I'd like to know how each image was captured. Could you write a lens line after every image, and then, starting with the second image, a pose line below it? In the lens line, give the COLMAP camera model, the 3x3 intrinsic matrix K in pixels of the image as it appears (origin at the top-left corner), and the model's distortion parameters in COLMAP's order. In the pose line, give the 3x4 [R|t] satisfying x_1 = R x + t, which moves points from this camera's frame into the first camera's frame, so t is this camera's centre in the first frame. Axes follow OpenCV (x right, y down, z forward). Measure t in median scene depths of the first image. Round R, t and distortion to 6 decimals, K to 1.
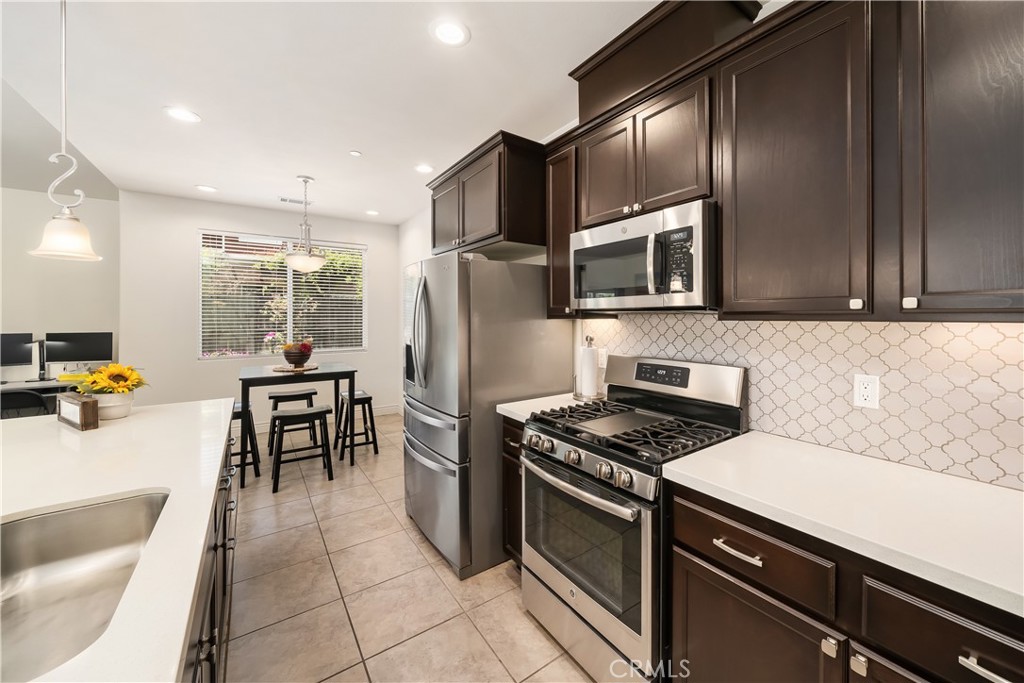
lens RADIAL K [[386.3, 0, 528.7], [0, 386.3, 316.5], [0, 0, 1]] dist [0.000655, 0.000009]
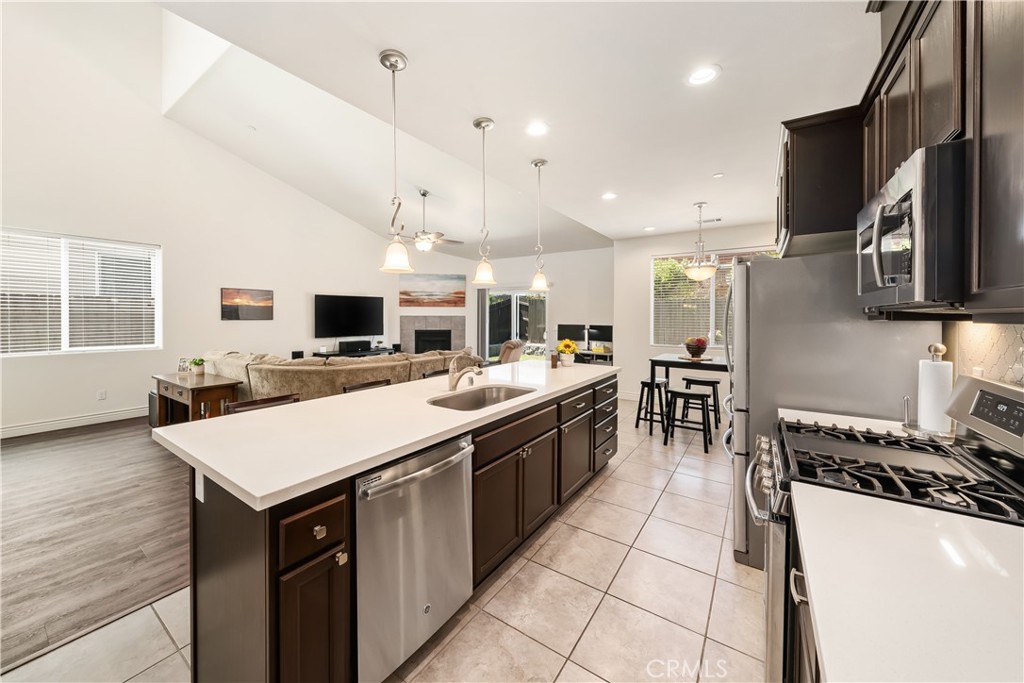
lens RADIAL K [[369.3, 0, 508.4], [0, 369.3, 319.0], [0, 0, 1]] dist [-0.000221, -0.000001]
pose [[0.338115, 0.009820, -0.941053, 0.528567], [-0.004049, 0.999951, 0.008980, -0.000057], [0.941096, 0.000774, 0.338139, 0.048008]]
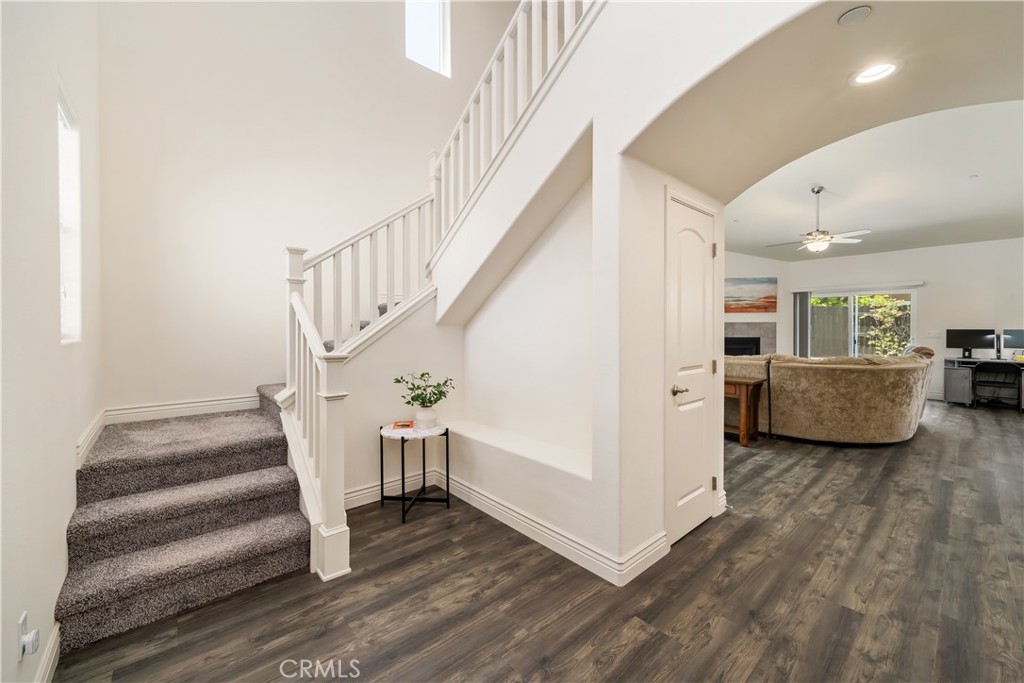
lens RADIAL K [[397.0, 0, 498.7], [0, 397.0, 332.1], [0, 0, 1]] dist [-0.000259, -0.000239]
pose [[0.081026, 0.007947, -0.996680, 0.339026], [0.003338, 0.999960, 0.008245, 0.060644], [0.996706, -0.003995, 0.080997, -2.072336]]
